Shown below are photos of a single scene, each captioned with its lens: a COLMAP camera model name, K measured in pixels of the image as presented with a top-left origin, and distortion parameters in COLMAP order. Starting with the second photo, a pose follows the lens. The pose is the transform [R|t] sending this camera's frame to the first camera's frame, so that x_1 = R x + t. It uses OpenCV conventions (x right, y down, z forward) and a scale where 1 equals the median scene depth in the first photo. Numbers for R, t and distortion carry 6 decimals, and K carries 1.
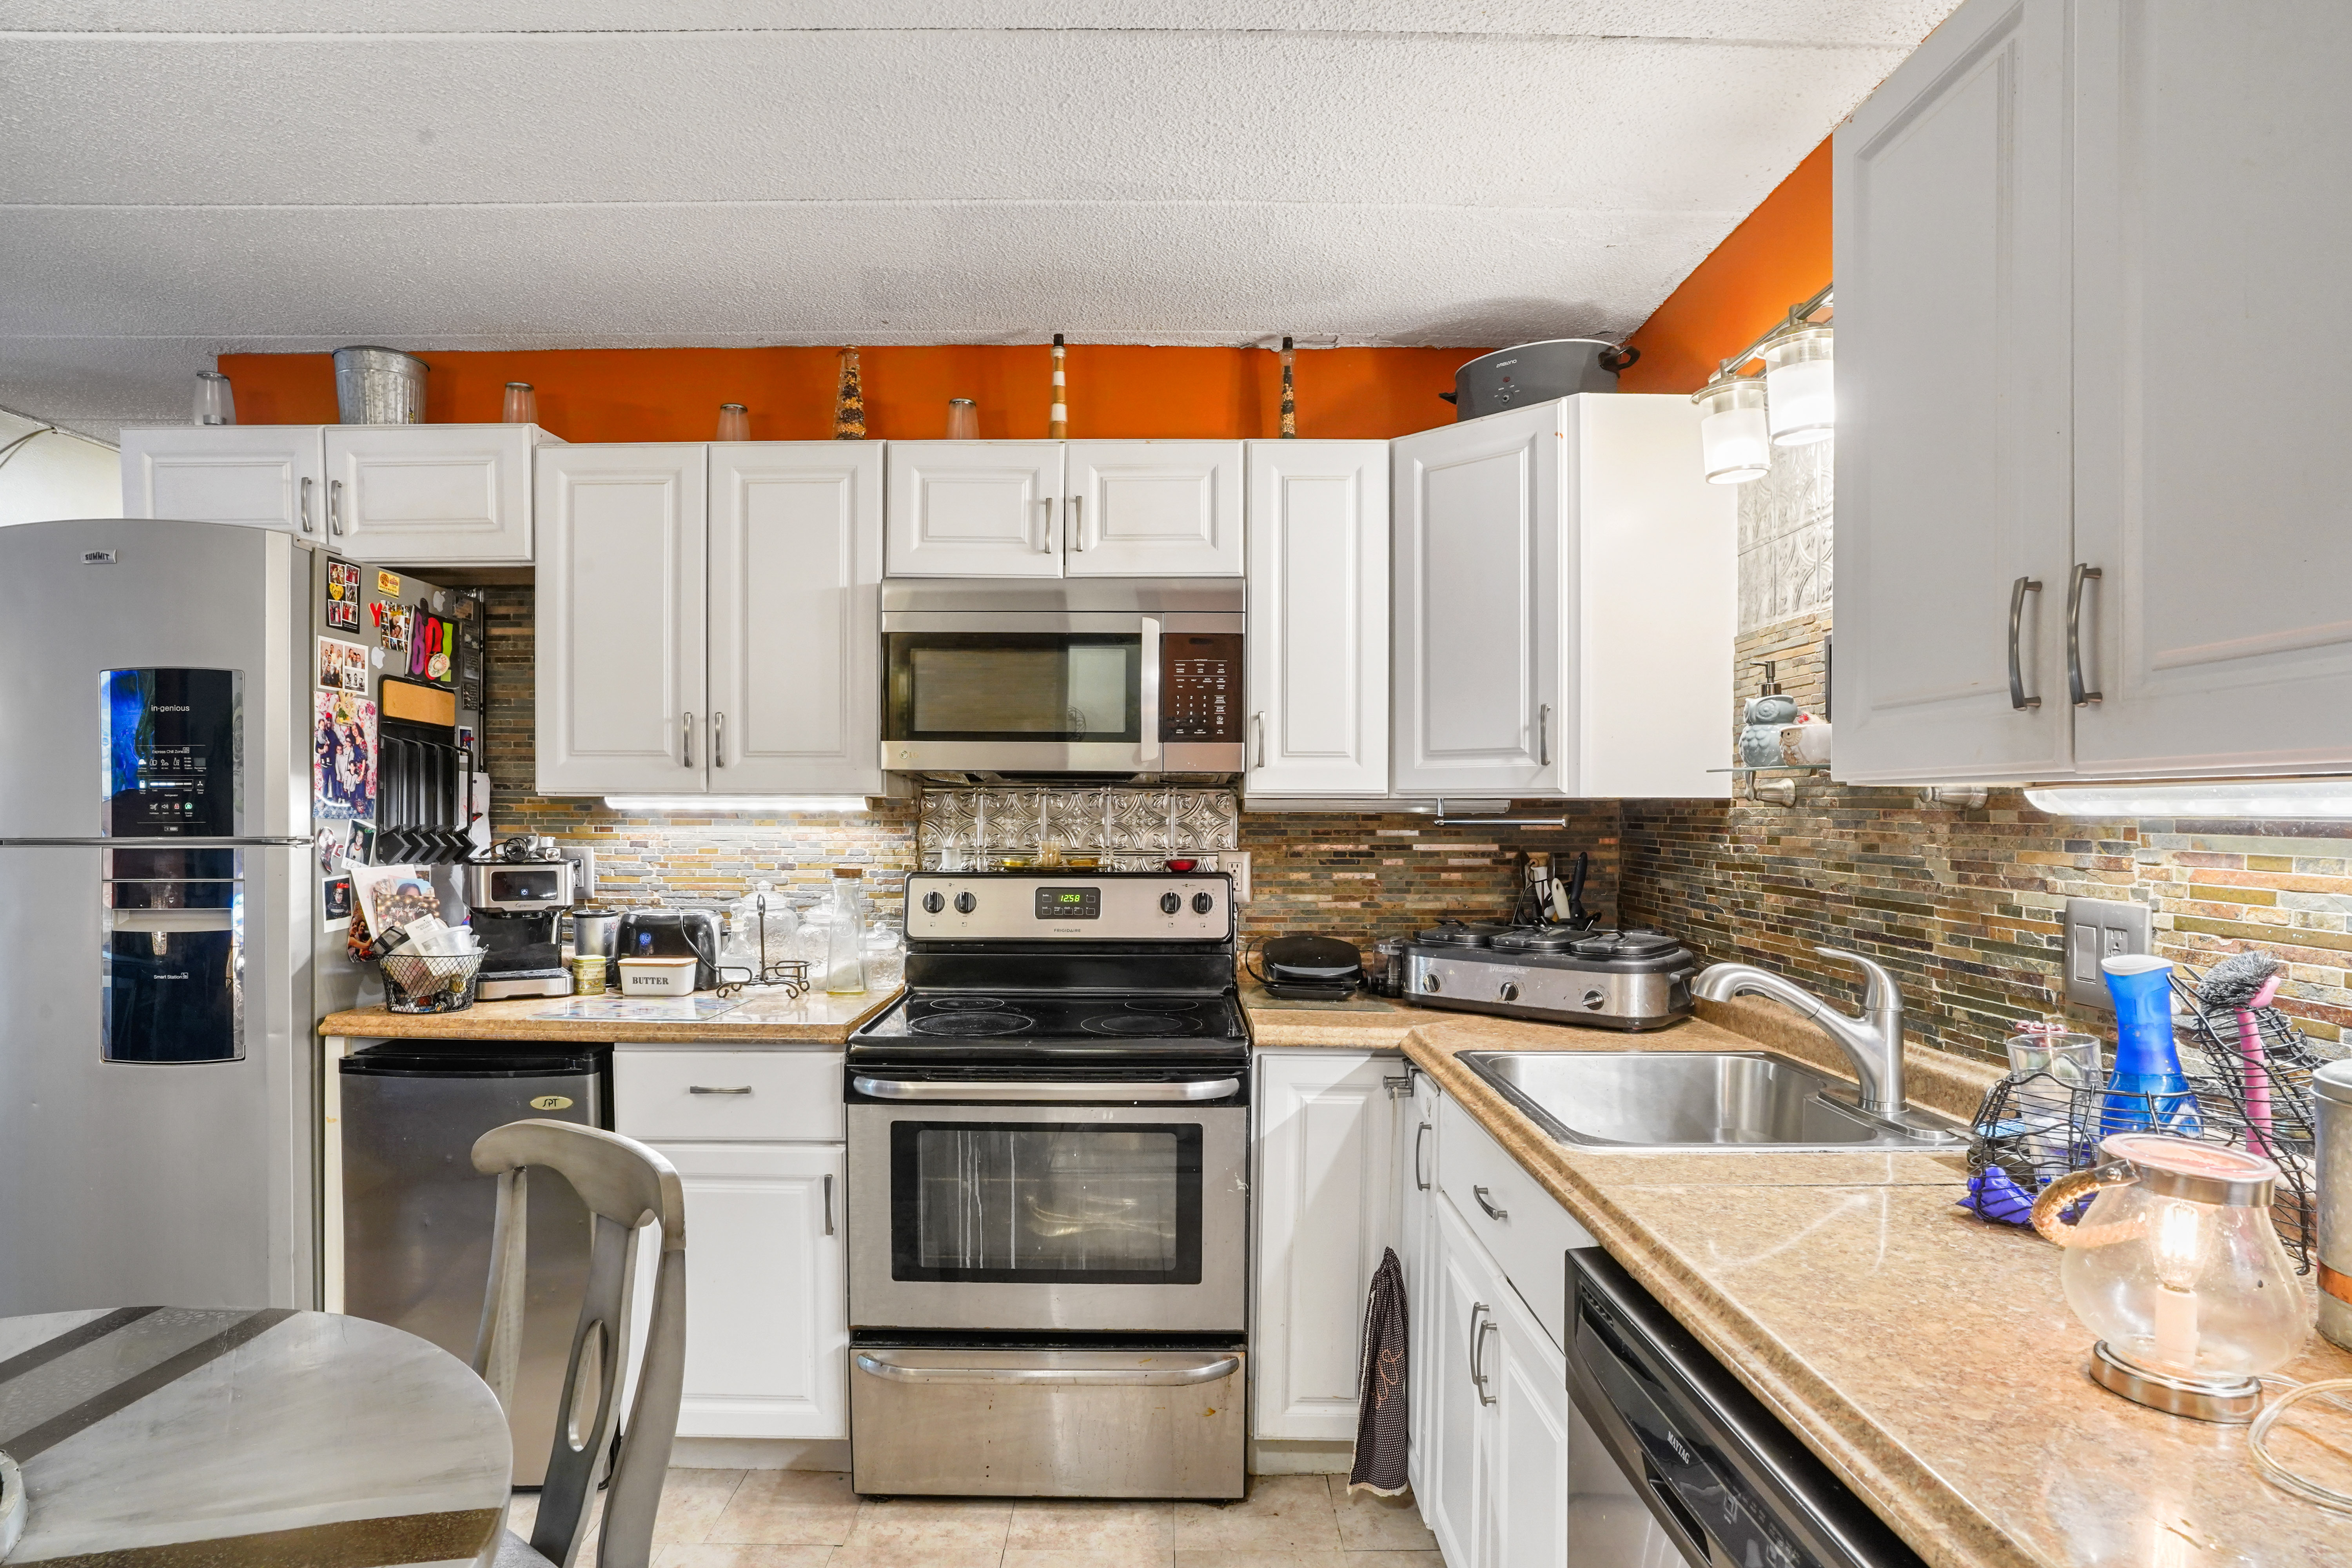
lens RADIAL K [[1257.5, 0, 1160.5], [0, 1257.5, 837.9], [0, 0, 1]] dist [-0.035326, 0.000482]
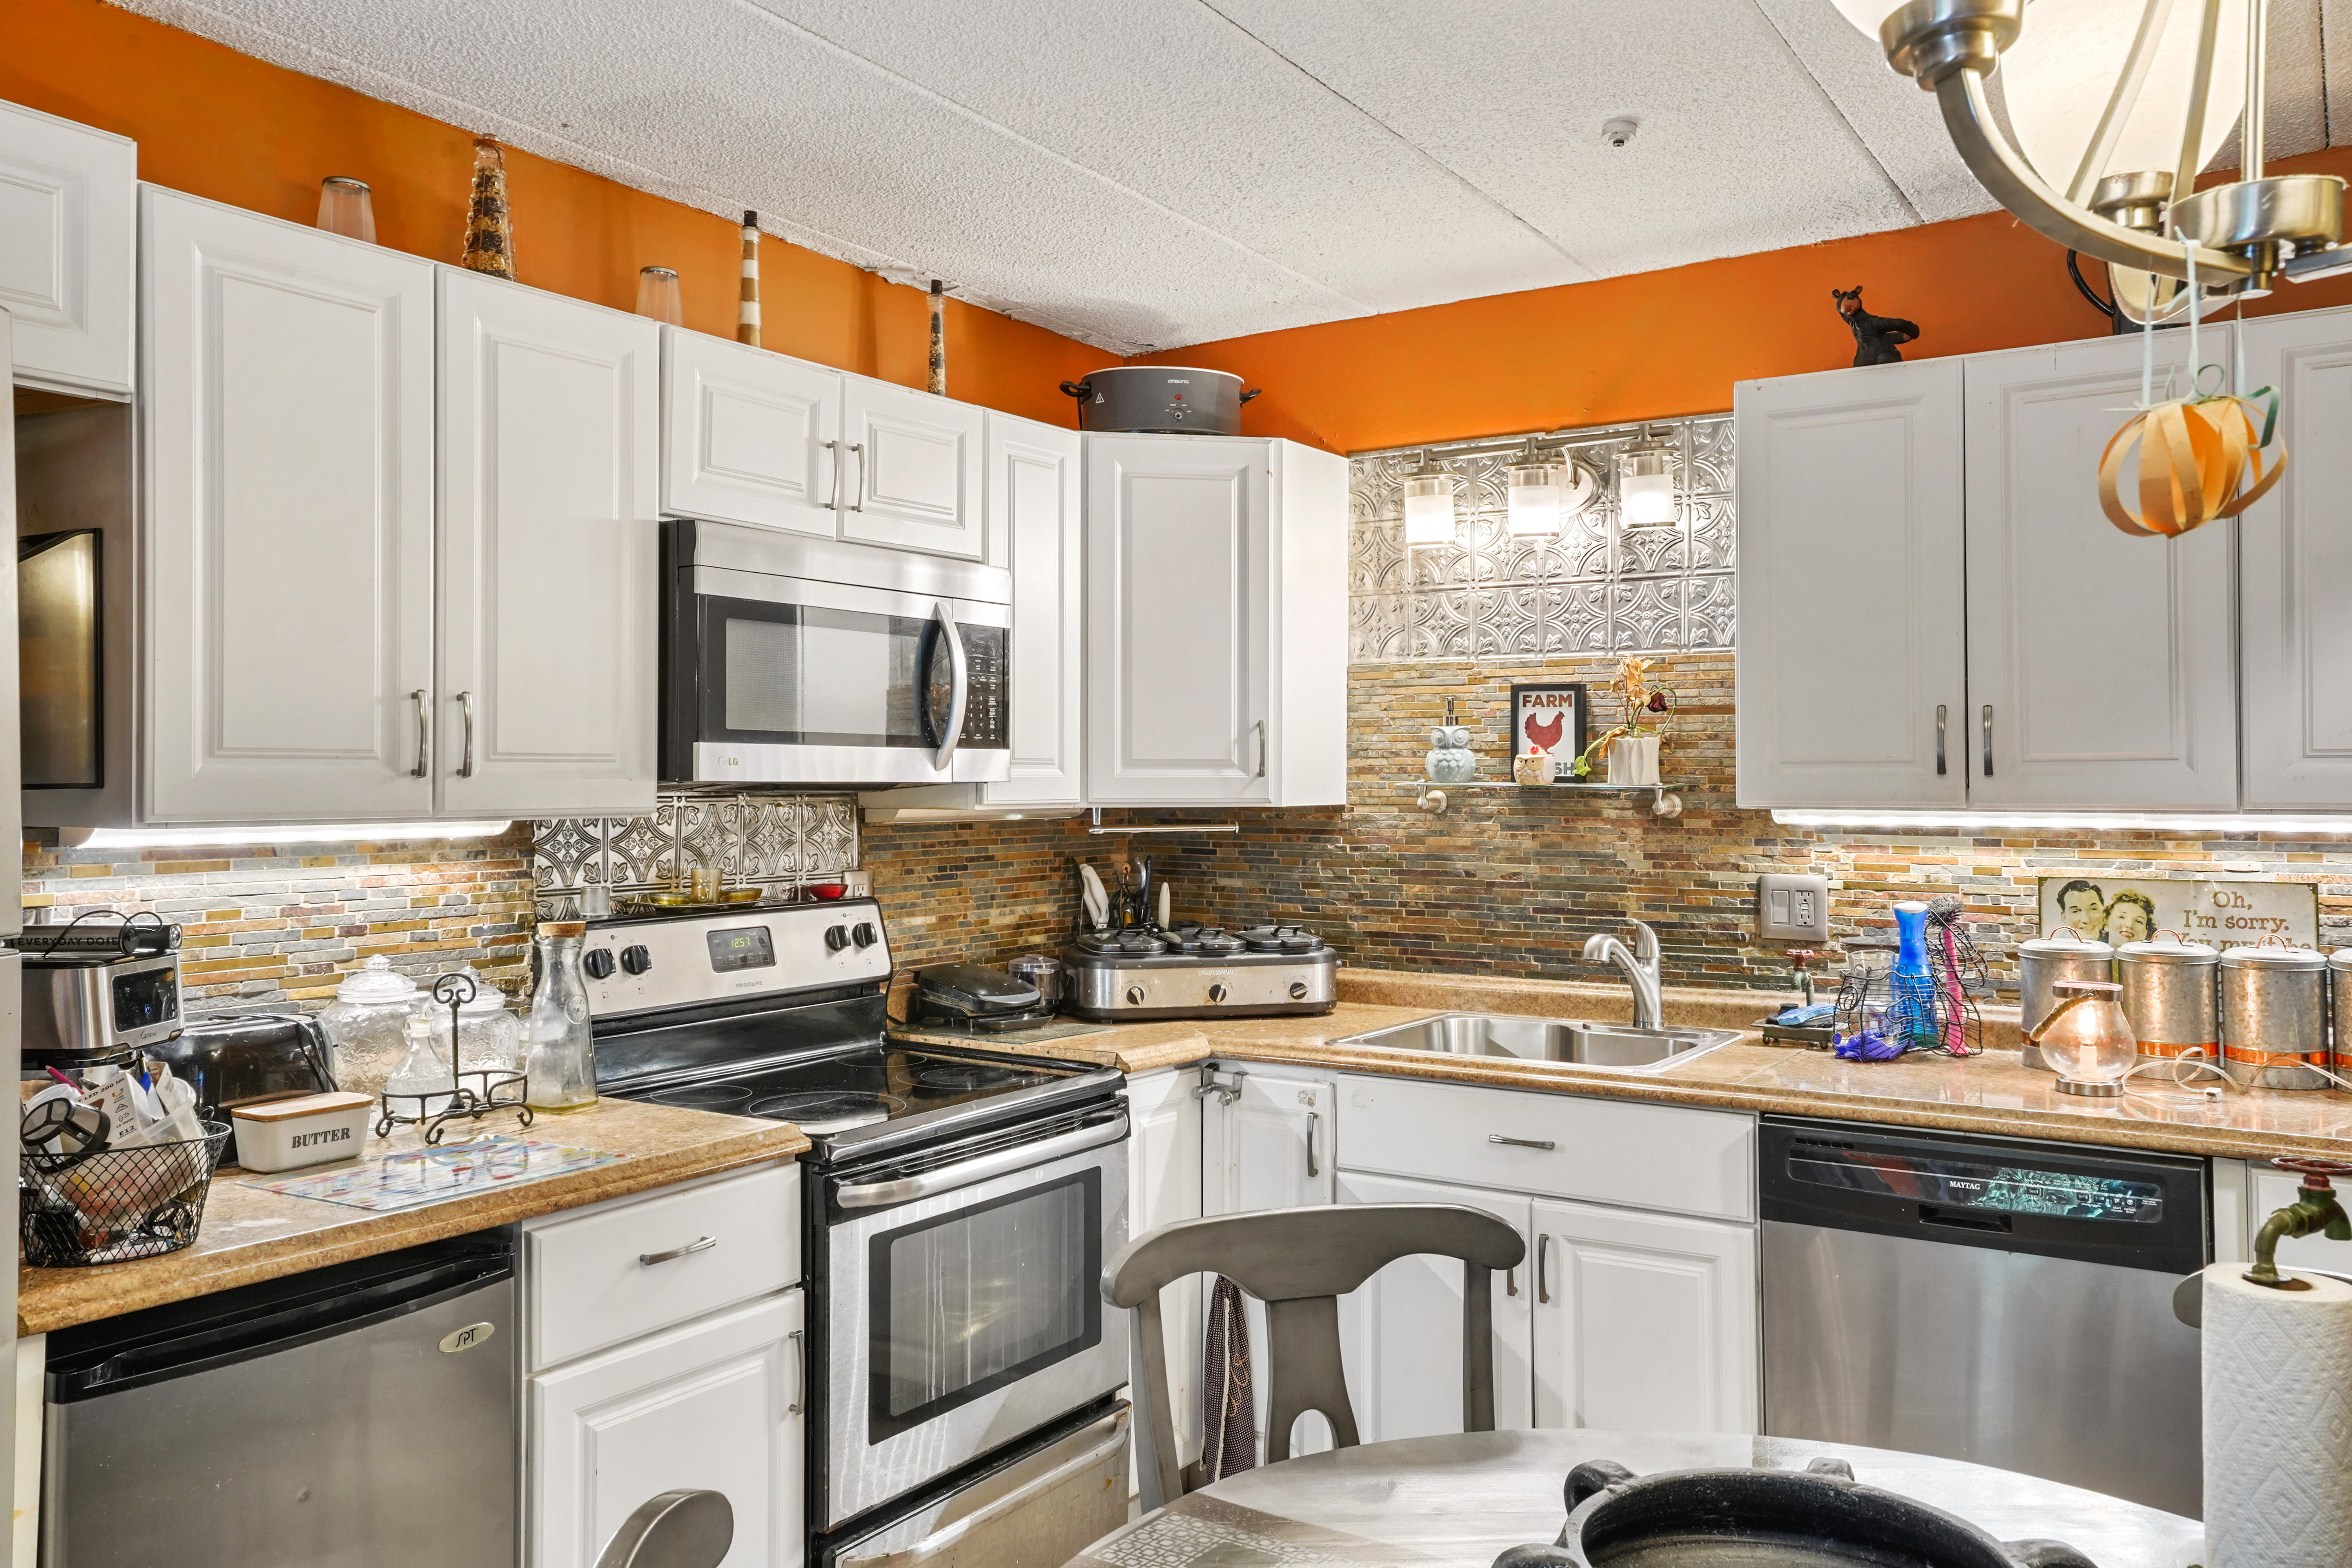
lens RADIAL K [[1792.5, 0, 1183.2], [0, 1792.5, 772.8], [0, 0, 1]] dist [0.014348, 0.049108]
pose [[0.548490, -0.001053, 0.836156, -1.021185], [0.021357, 0.999691, -0.012751, -0.043680], [-0.835884, 0.024851, 0.548343, 0.211305]]
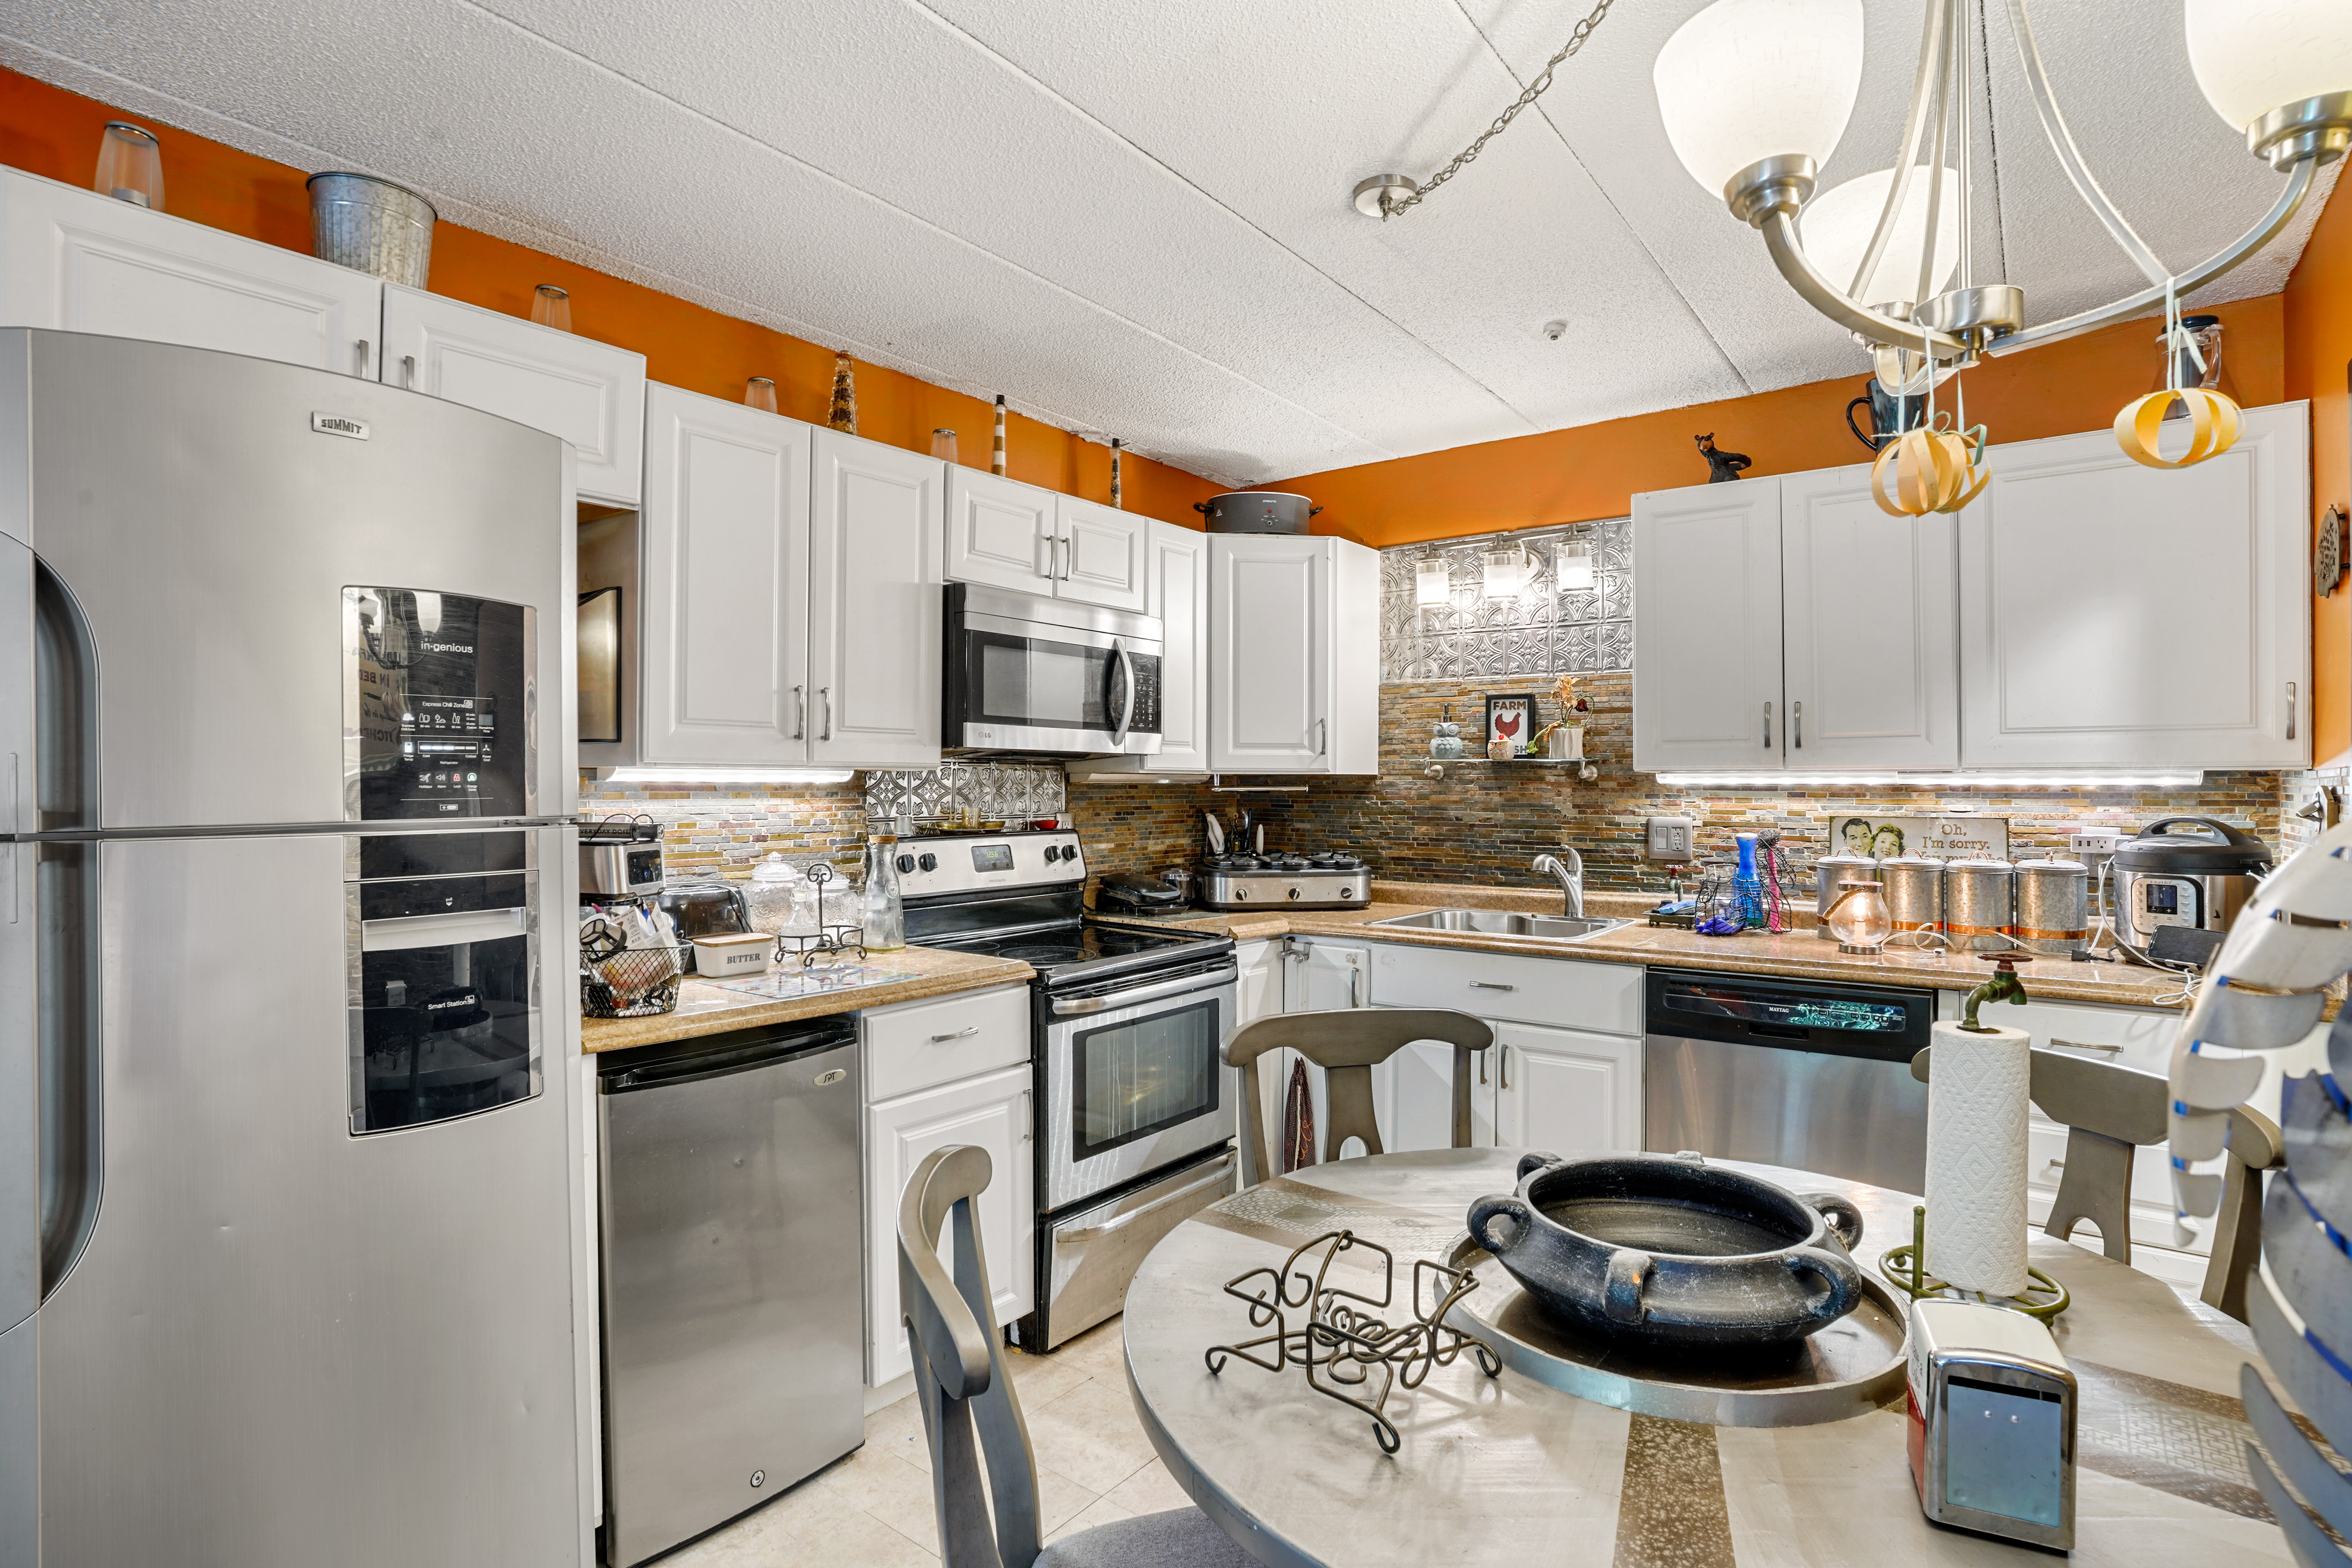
lens RADIAL K [[1150.5, 0, 1182.7], [0, 1150.5, 791.4], [0, 0, 1]] dist [-0.065582, 0.022367]
pose [[0.611109, -0.007466, 0.791511, -1.020712], [0.017760, 0.999833, -0.004281, -0.006076], [-0.791347, 0.016673, 0.611139, 0.213817]]
